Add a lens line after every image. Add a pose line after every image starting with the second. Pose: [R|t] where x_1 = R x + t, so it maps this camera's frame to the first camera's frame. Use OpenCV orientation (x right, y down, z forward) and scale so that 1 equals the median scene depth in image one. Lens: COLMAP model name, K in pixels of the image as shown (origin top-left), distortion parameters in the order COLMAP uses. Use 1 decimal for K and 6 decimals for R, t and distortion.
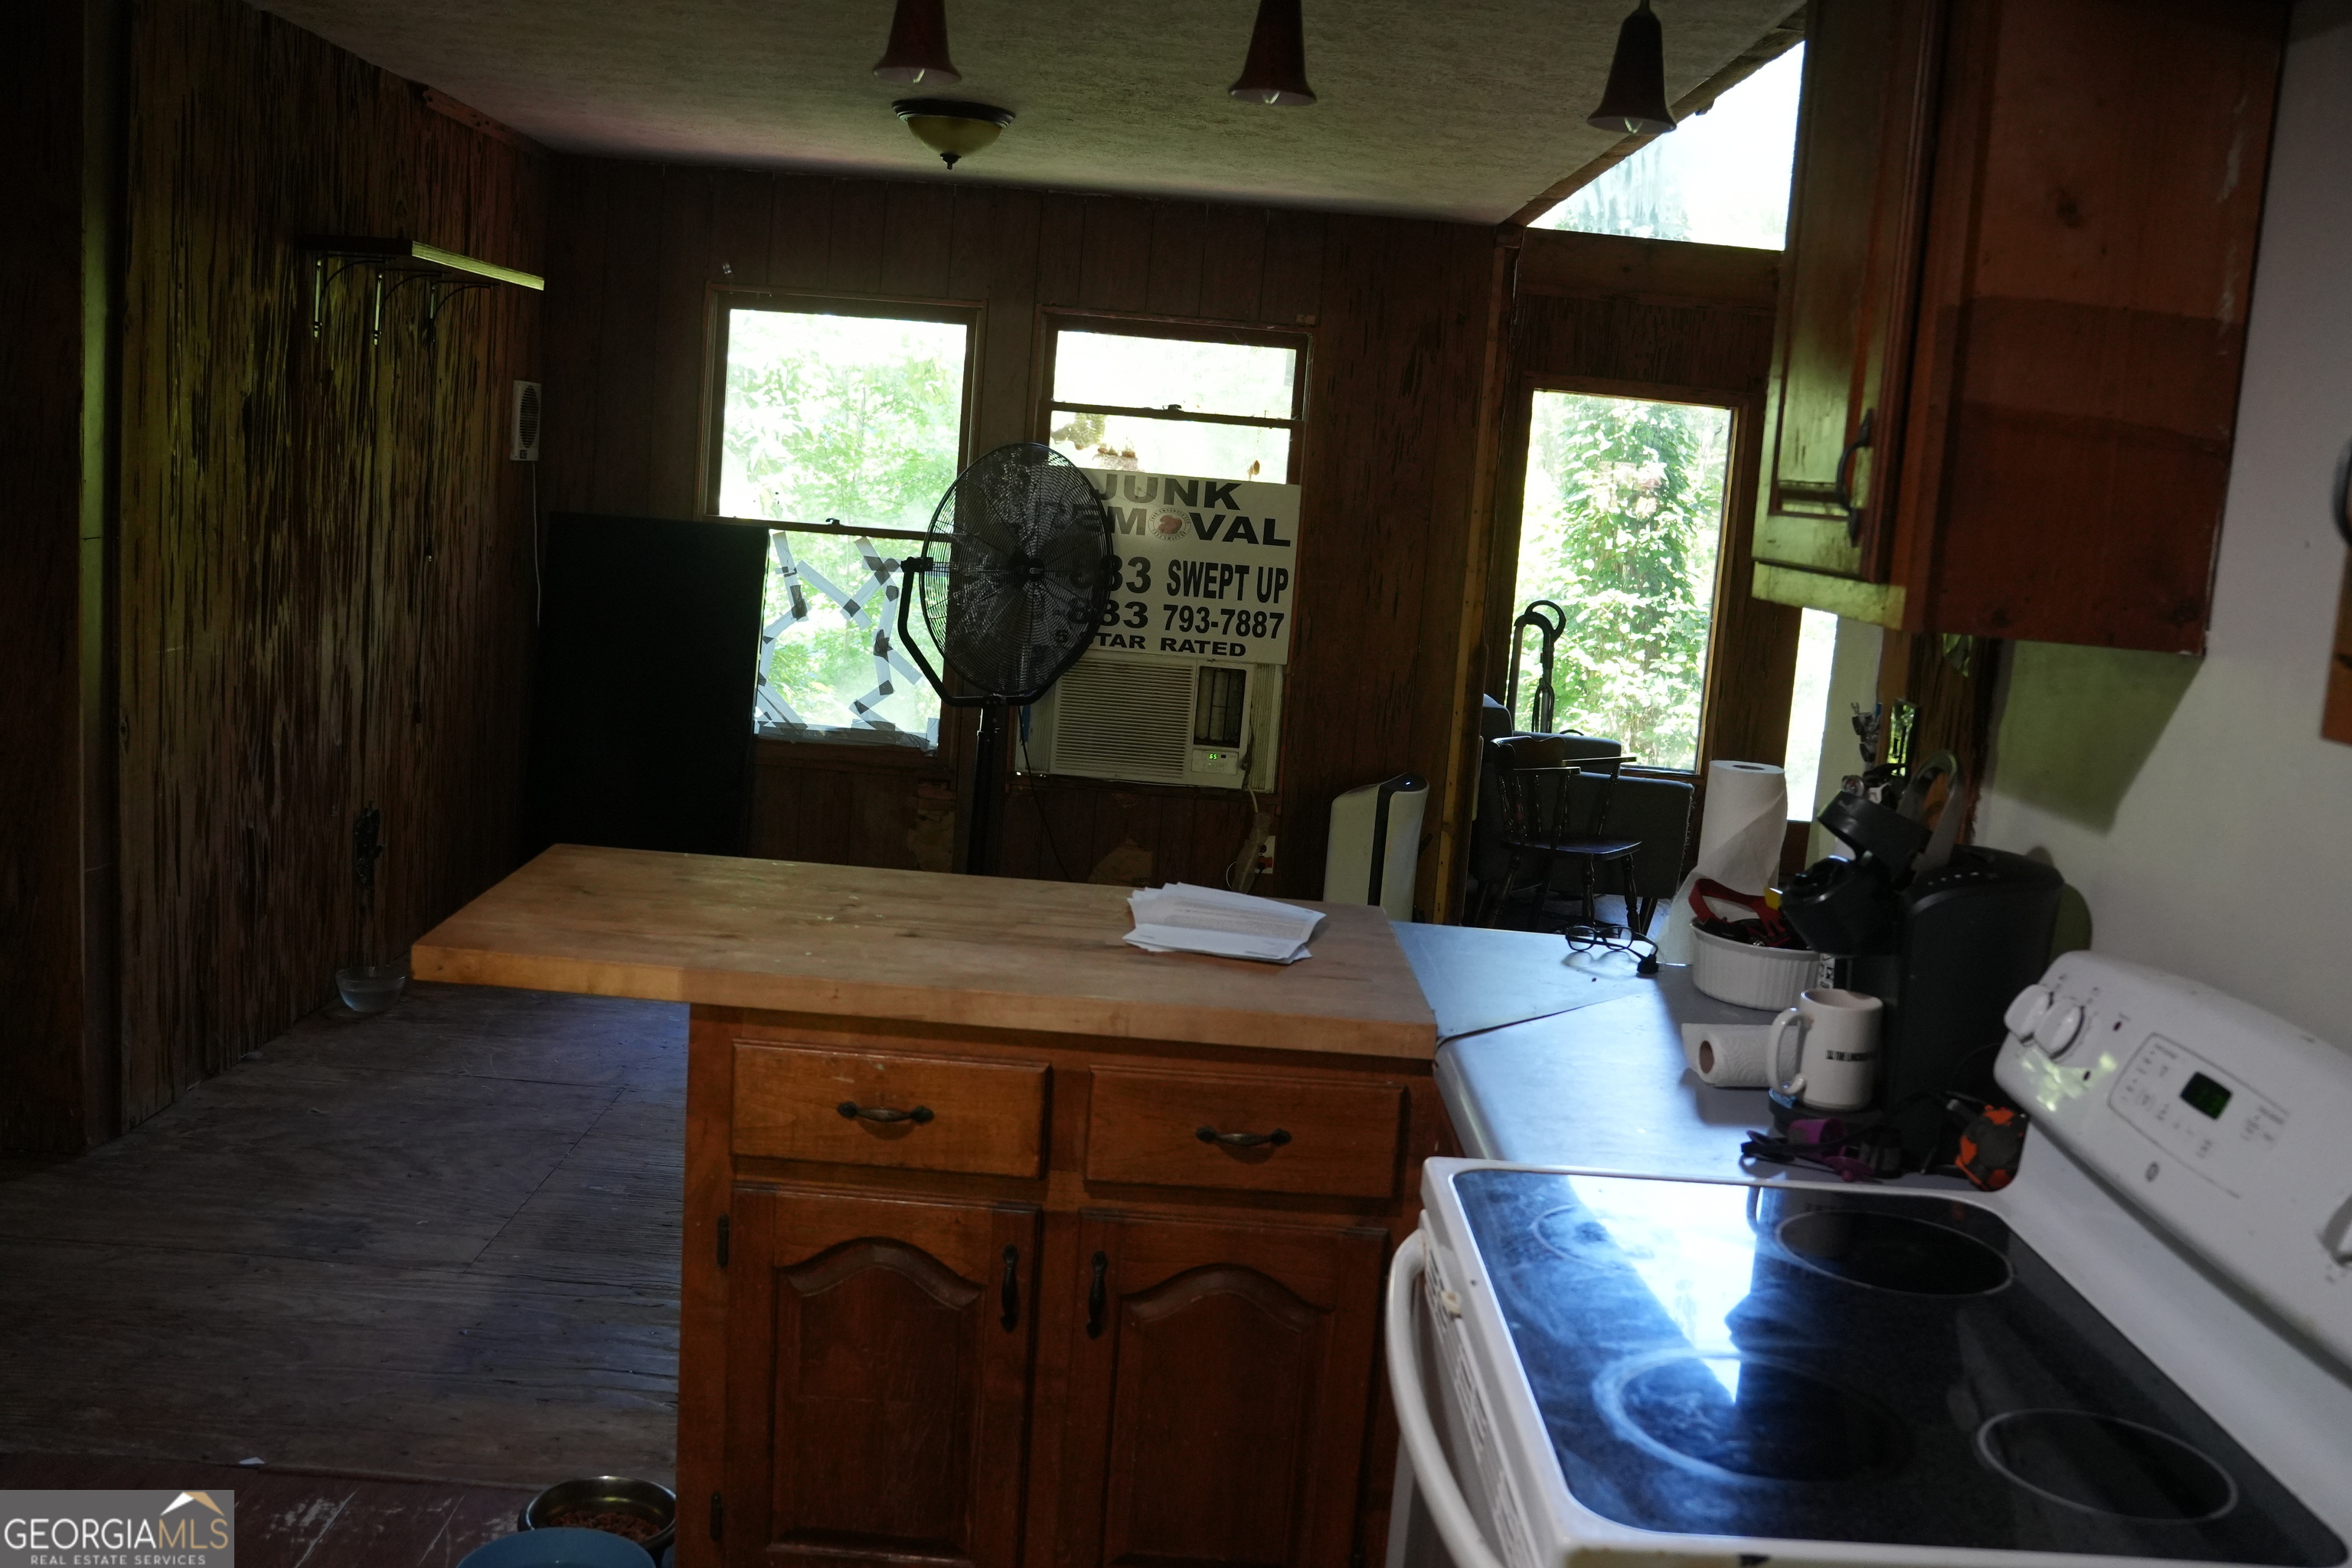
lens RADIAL K [[2202.8, 0, 1080.9], [0, 2202.8, 777.4], [0, 0, 1]] dist [-0.070421, 0.000000]
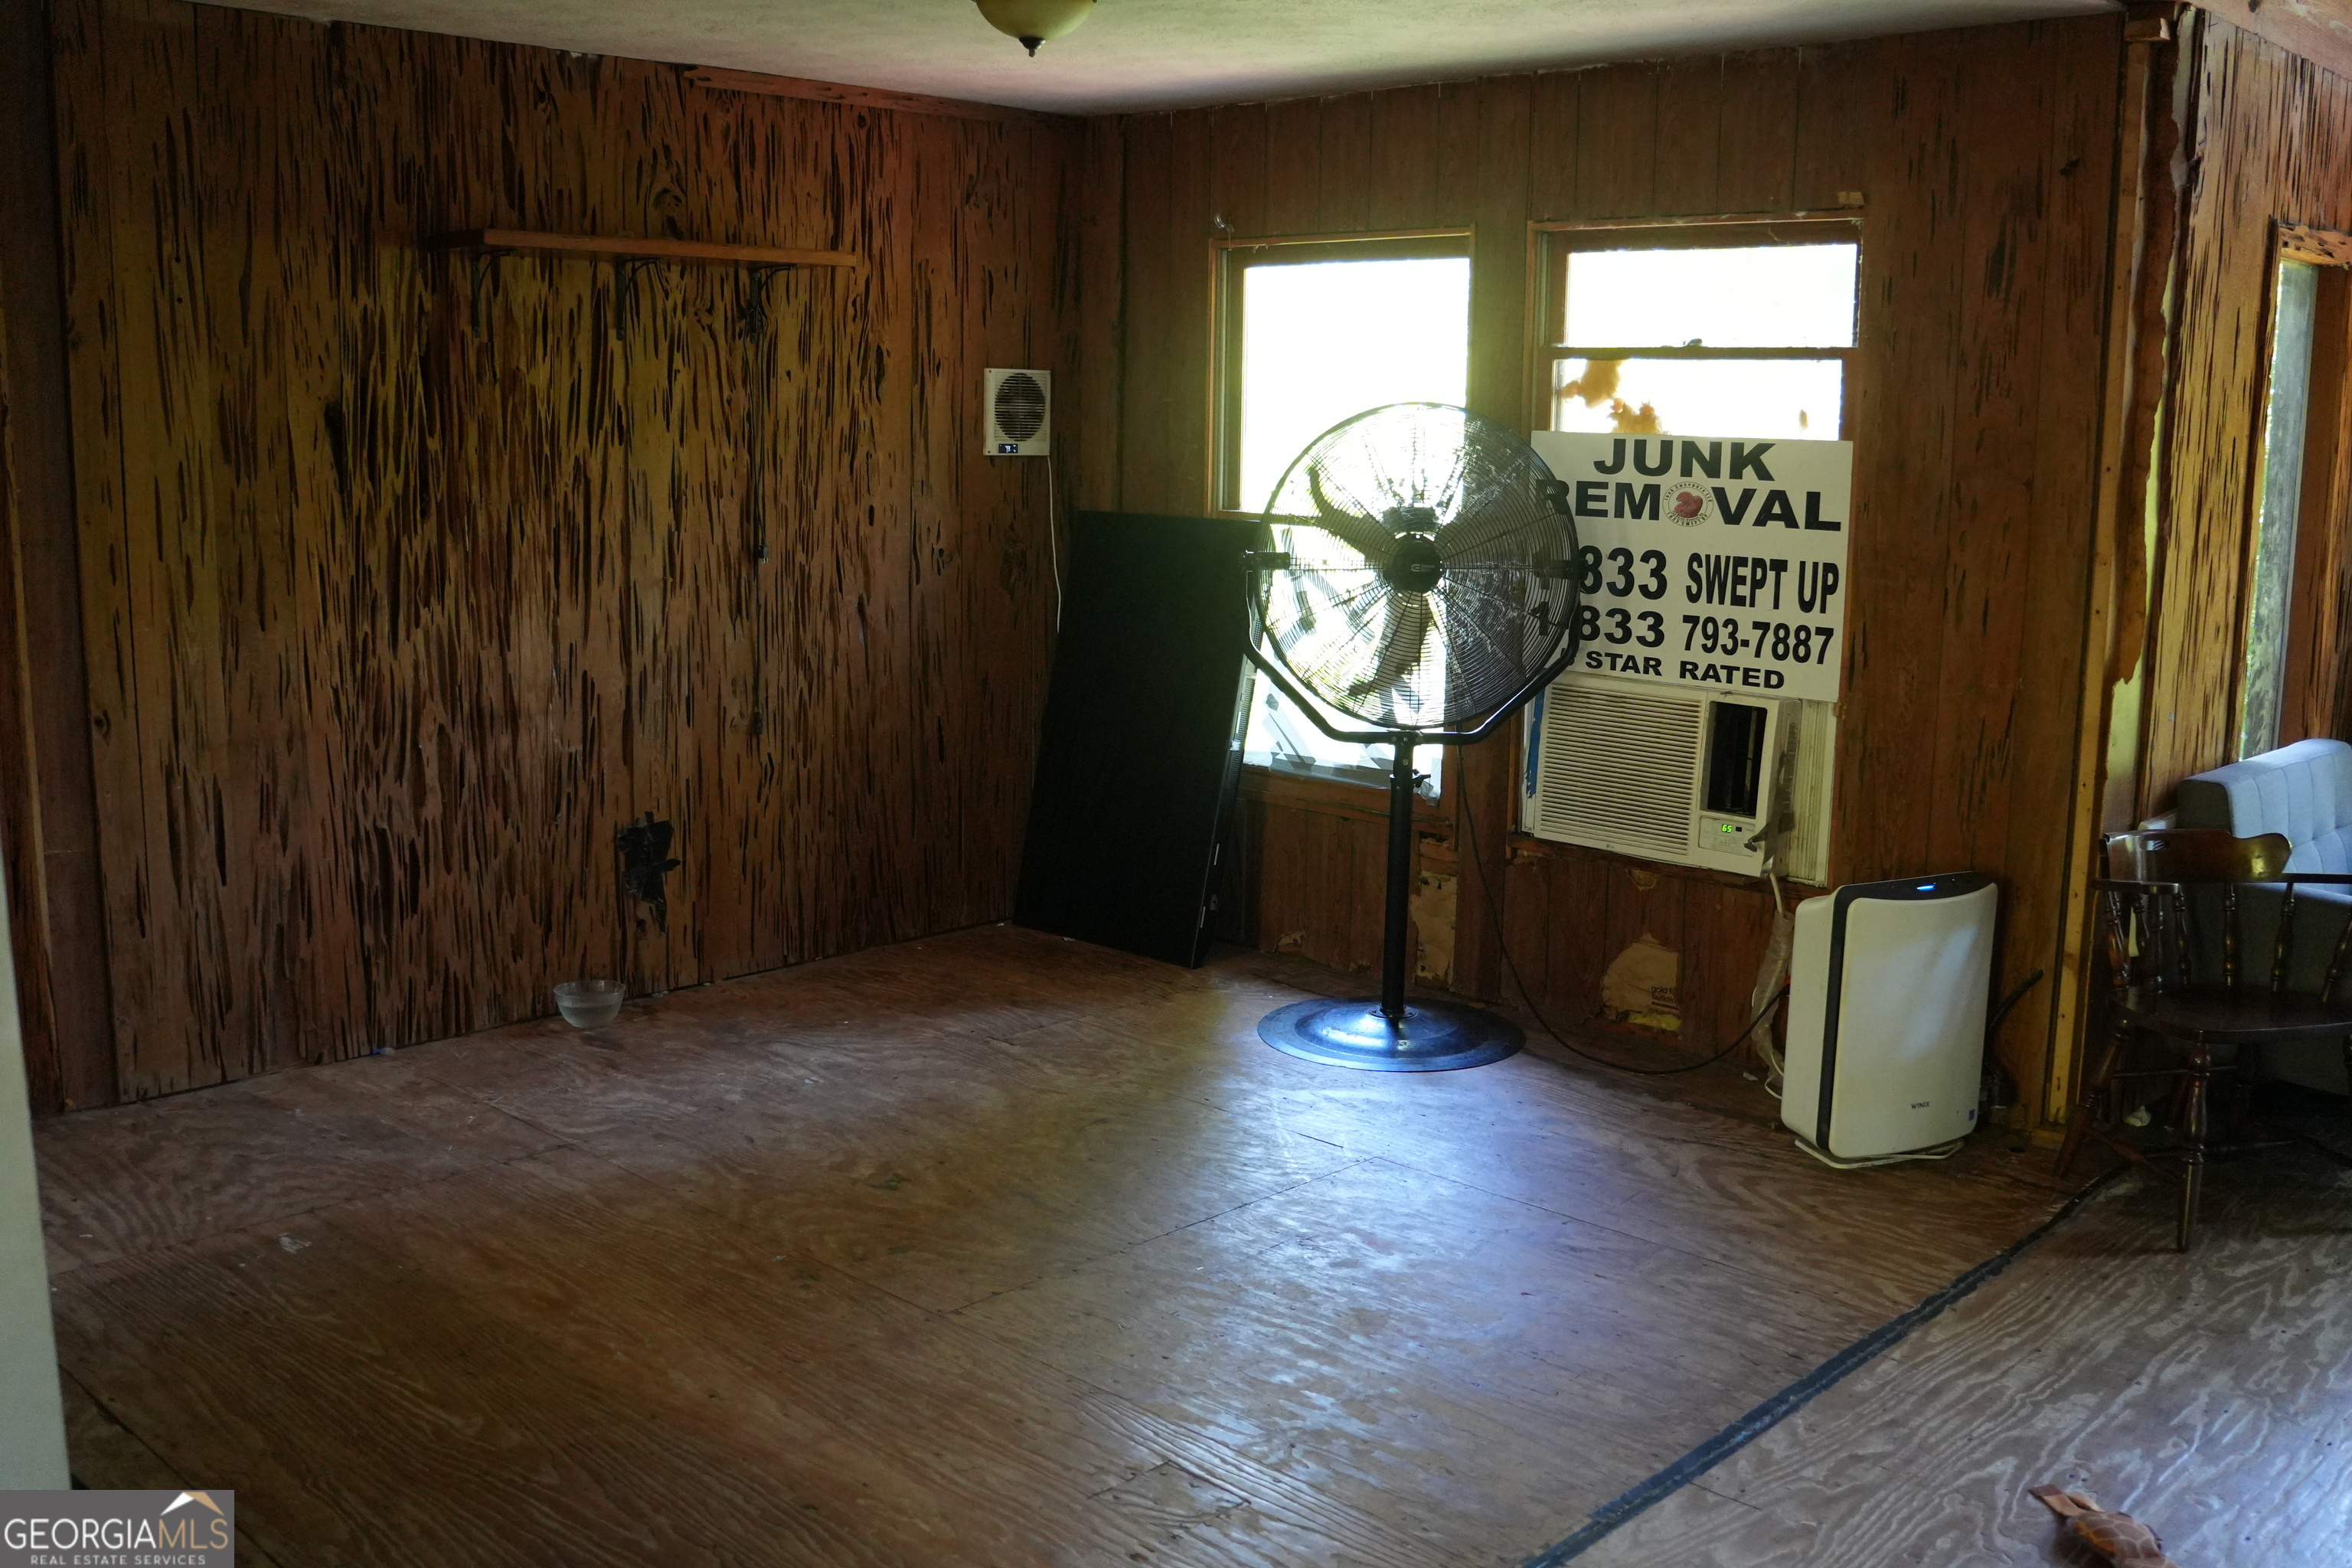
lens RADIAL K [[2202.8, 0, 1084.4], [0, 2202.8, 769.3], [0, 0, 1]] dist [-0.070421, 0.000000]
pose [[0.726841, 0.048893, -0.685063, 0.392587], [-0.058784, 0.998231, 0.008875, -0.022787], [0.684285, 0.033821, 0.728430, 0.343389]]
